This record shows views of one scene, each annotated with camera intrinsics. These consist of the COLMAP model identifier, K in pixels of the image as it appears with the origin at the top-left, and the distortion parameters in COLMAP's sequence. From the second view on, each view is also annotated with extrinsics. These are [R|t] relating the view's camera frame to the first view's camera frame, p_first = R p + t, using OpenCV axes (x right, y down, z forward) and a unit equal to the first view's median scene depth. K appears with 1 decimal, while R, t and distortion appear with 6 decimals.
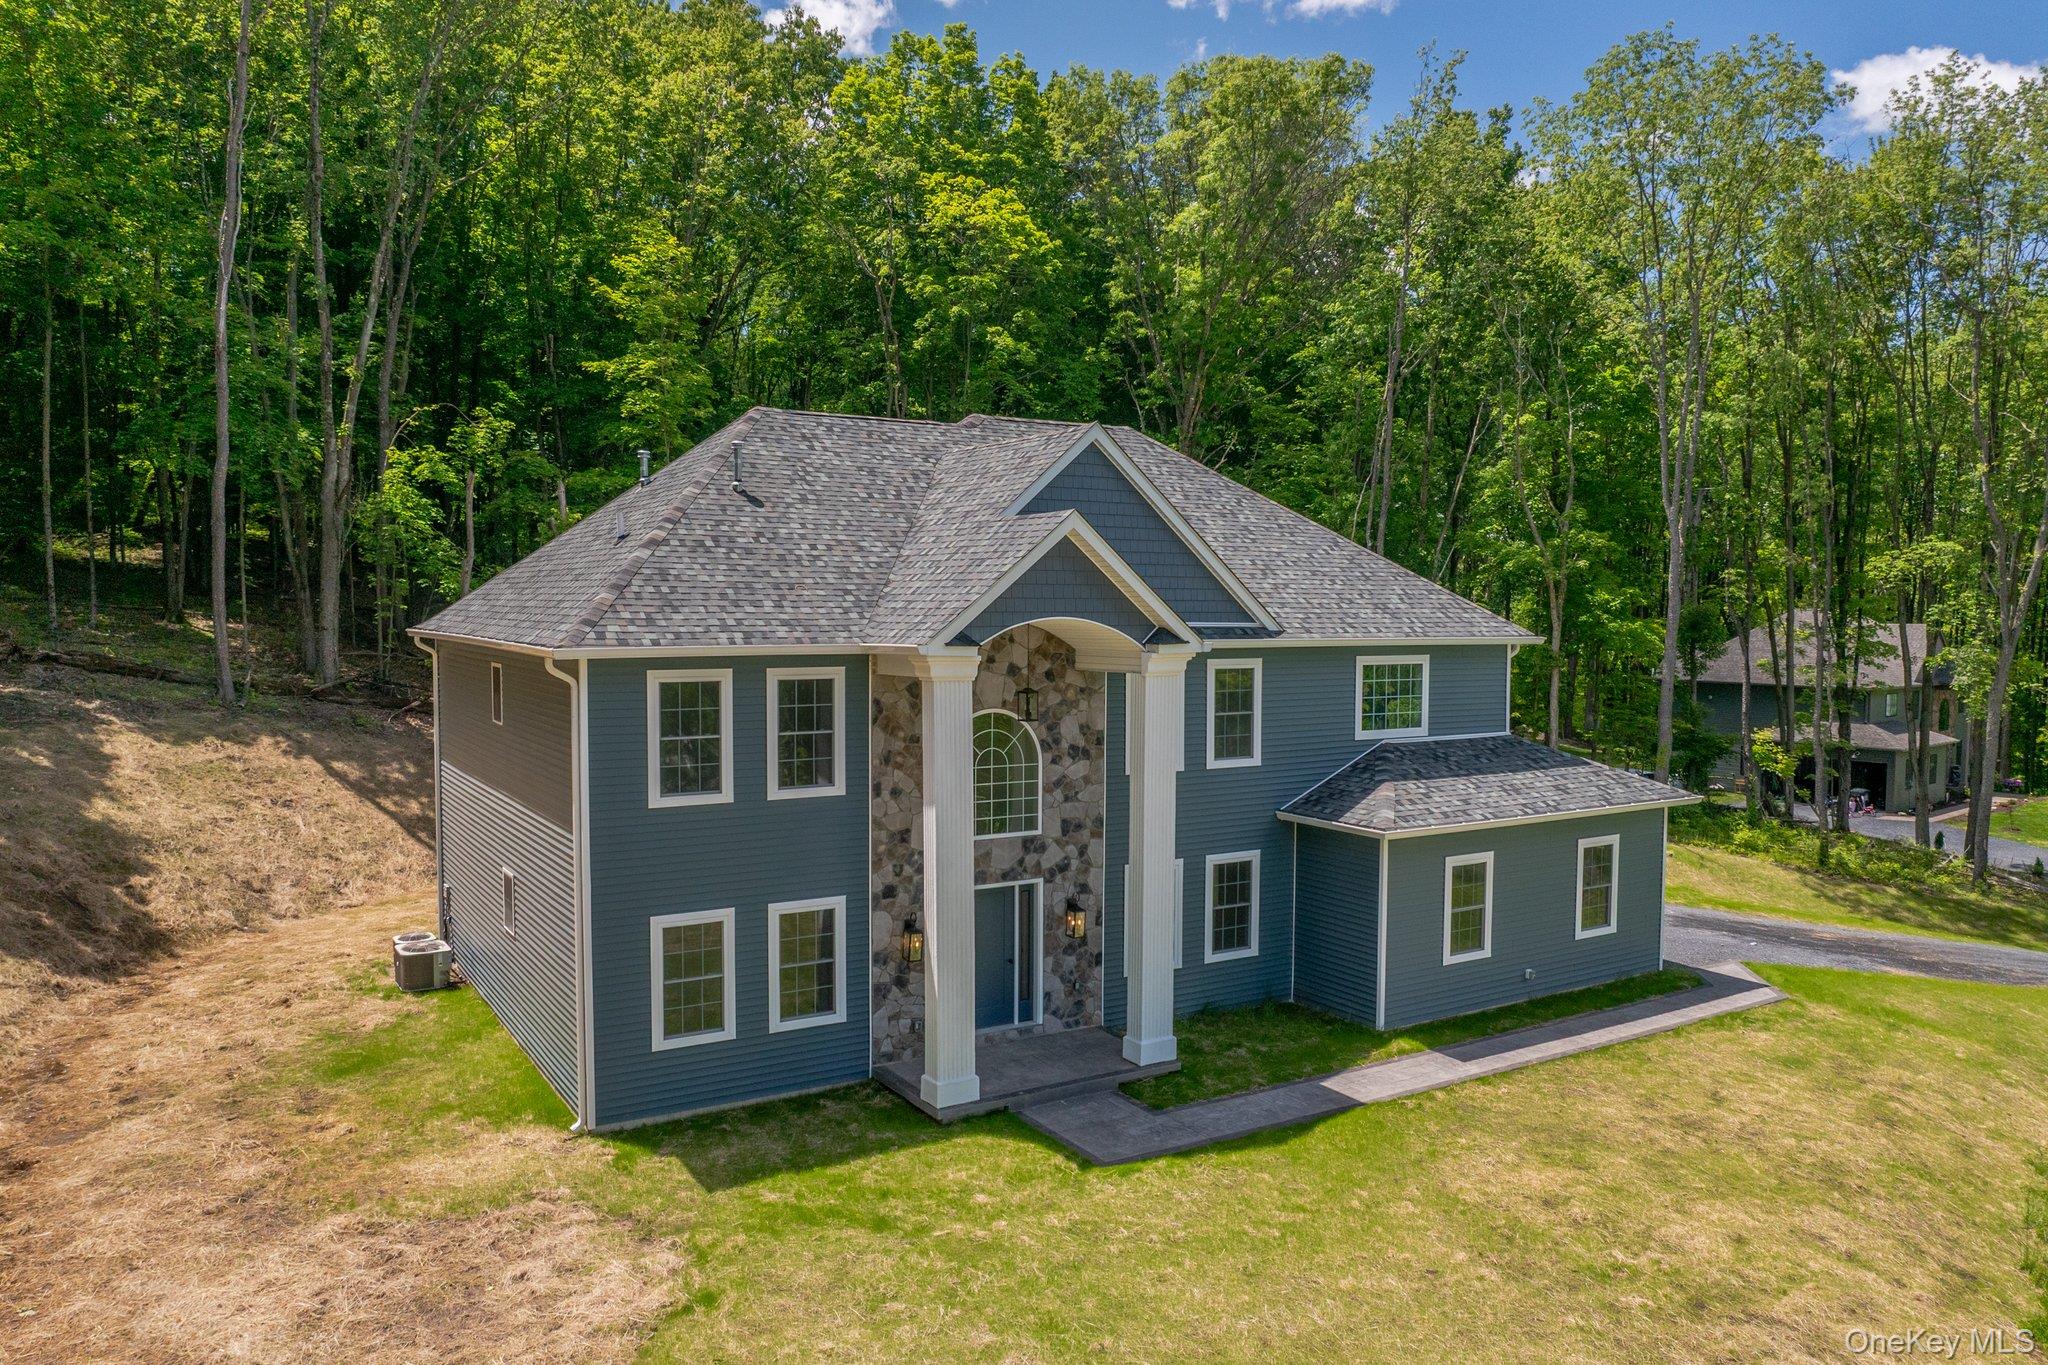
lens RADIAL K [[1442.6, 0, 1040.7], [0, 1442.6, 685.8], [0, 0, 1]] dist [-0.035550, 0.005440]
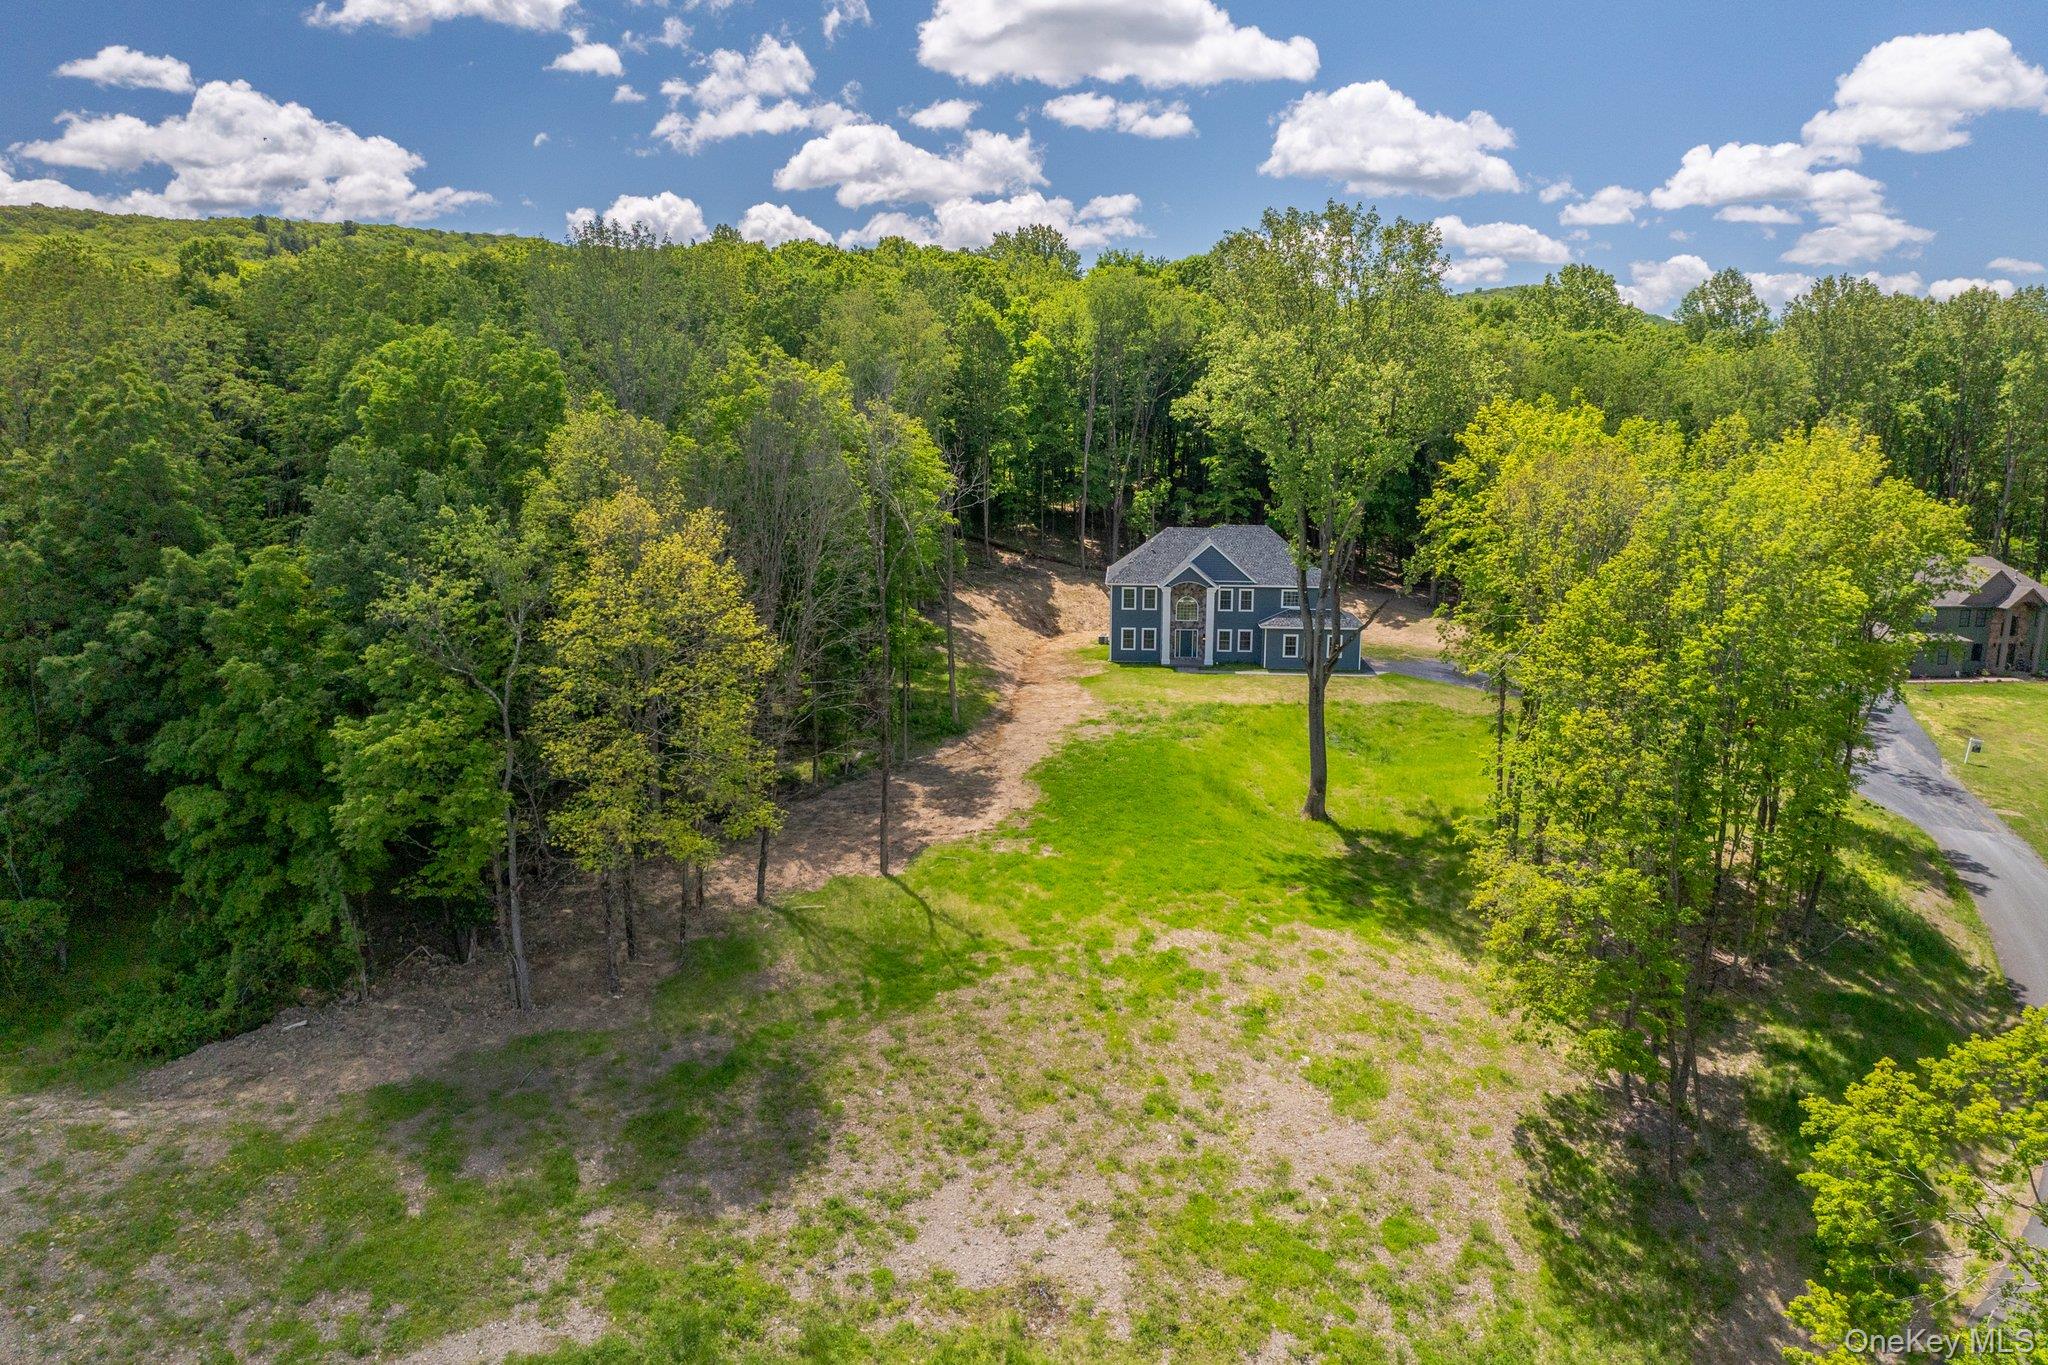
lens RADIAL K [[1442.6, 0, 1040.7], [0, 1442.6, 685.8], [0, 0, 1]] dist [-0.035550, 0.005440]
pose [[0.815783, 0.110112, -0.567779, 2.542915], [-0.035482, 0.989388, 0.140895, -0.382076], [0.577268, -0.094794, 0.811034, -3.601598]]
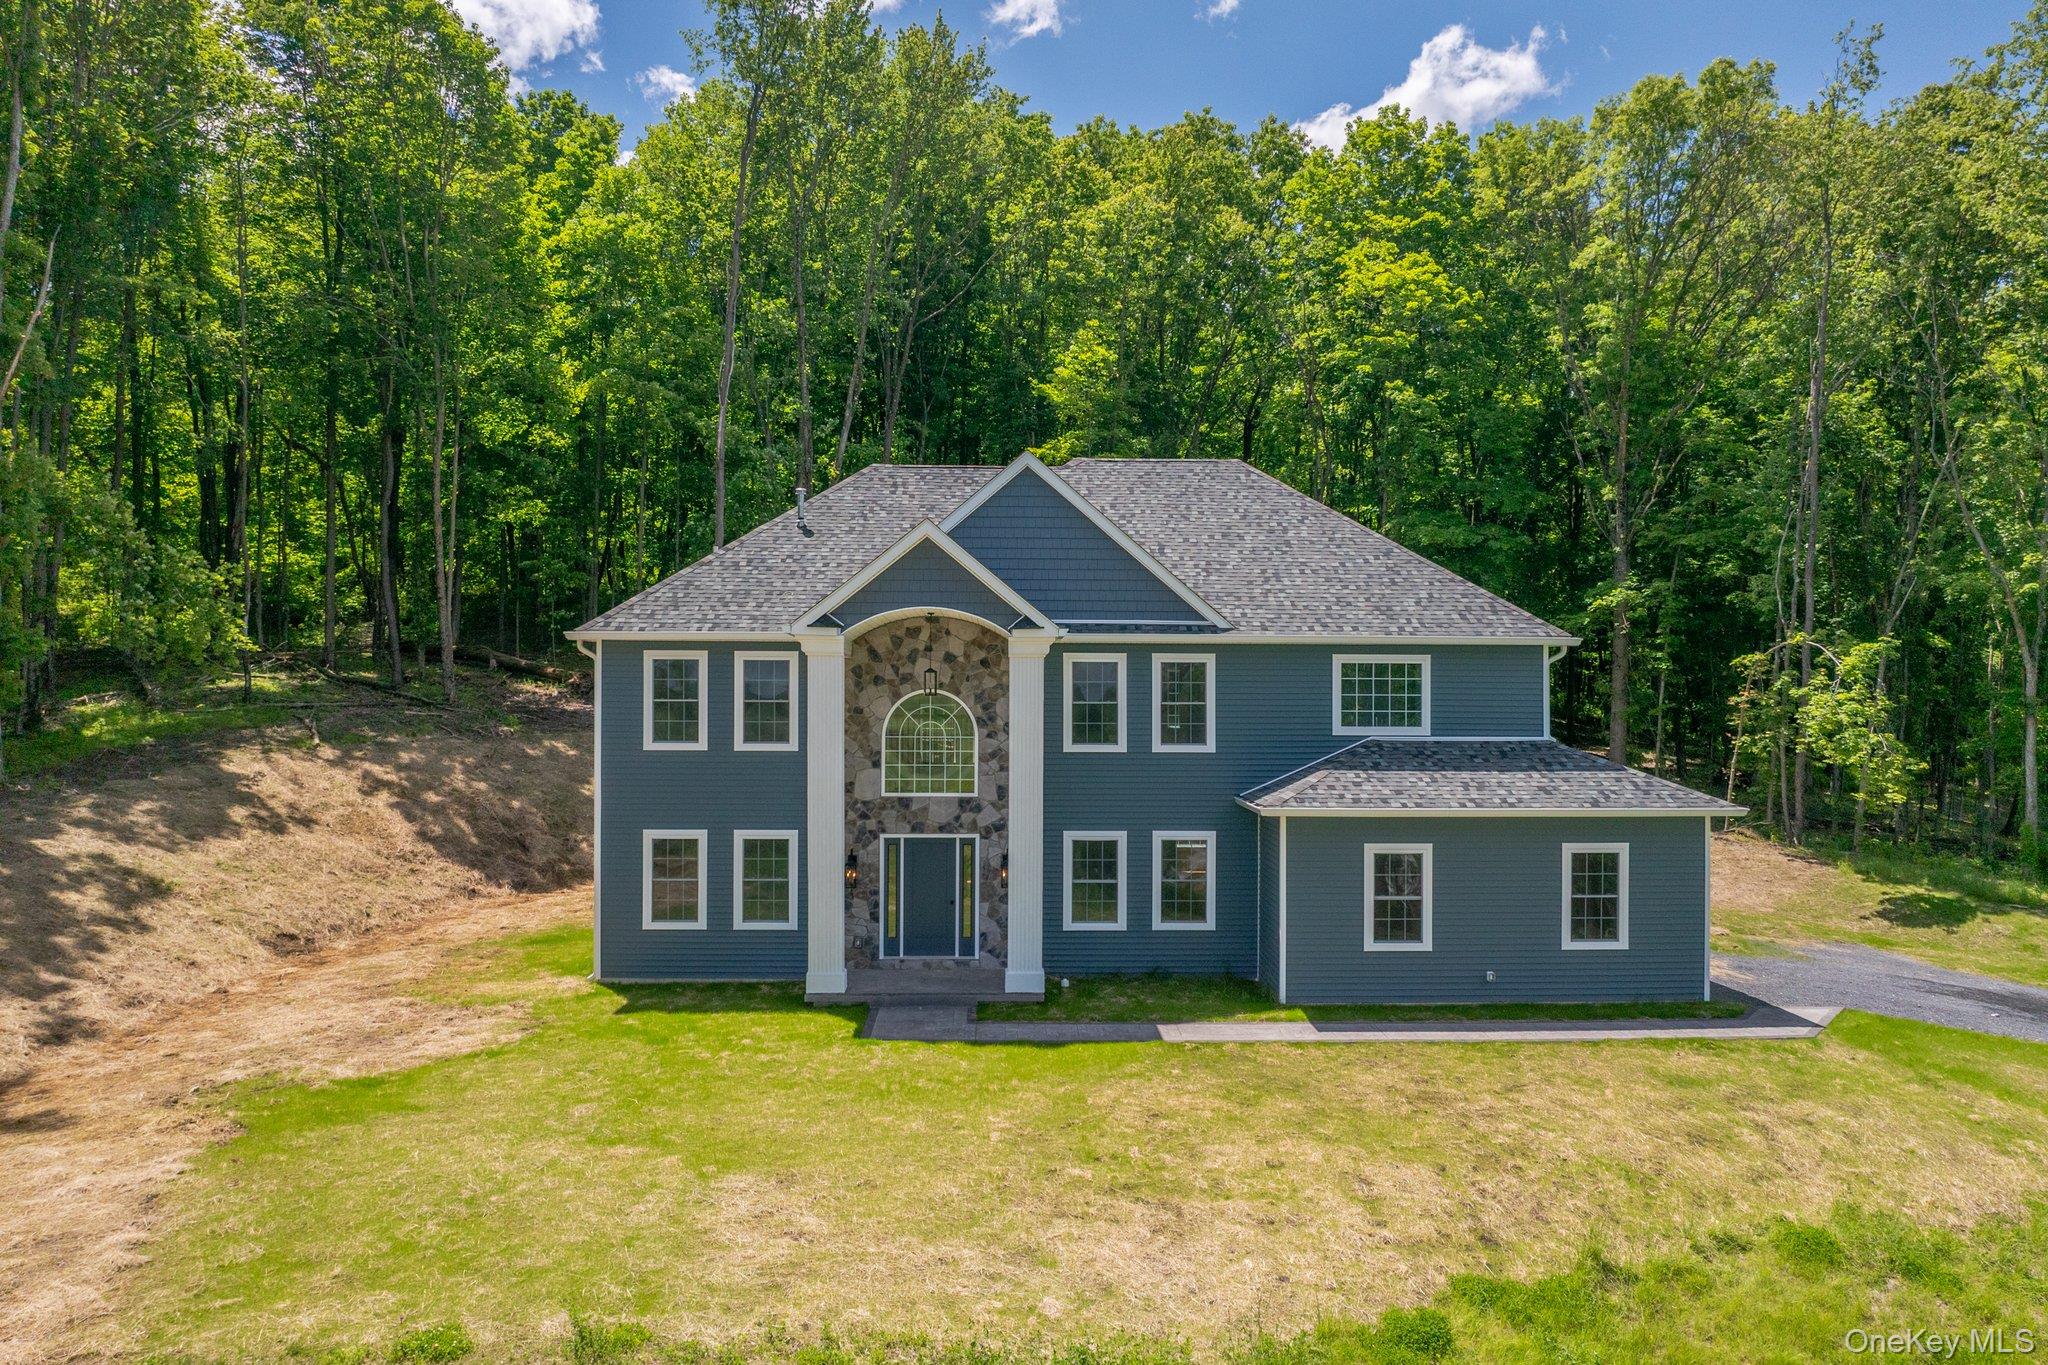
lens RADIAL K [[1442.6, 0, 1040.7], [0, 1442.6, 685.8], [0, 0, 1]] dist [-0.035550, 0.005440]
pose [[0.865501, -0.003319, -0.500896, 0.650065], [-0.029083, 0.997958, -0.056865, 0.078730], [0.500062, 0.063785, 0.863637, -0.006901]]
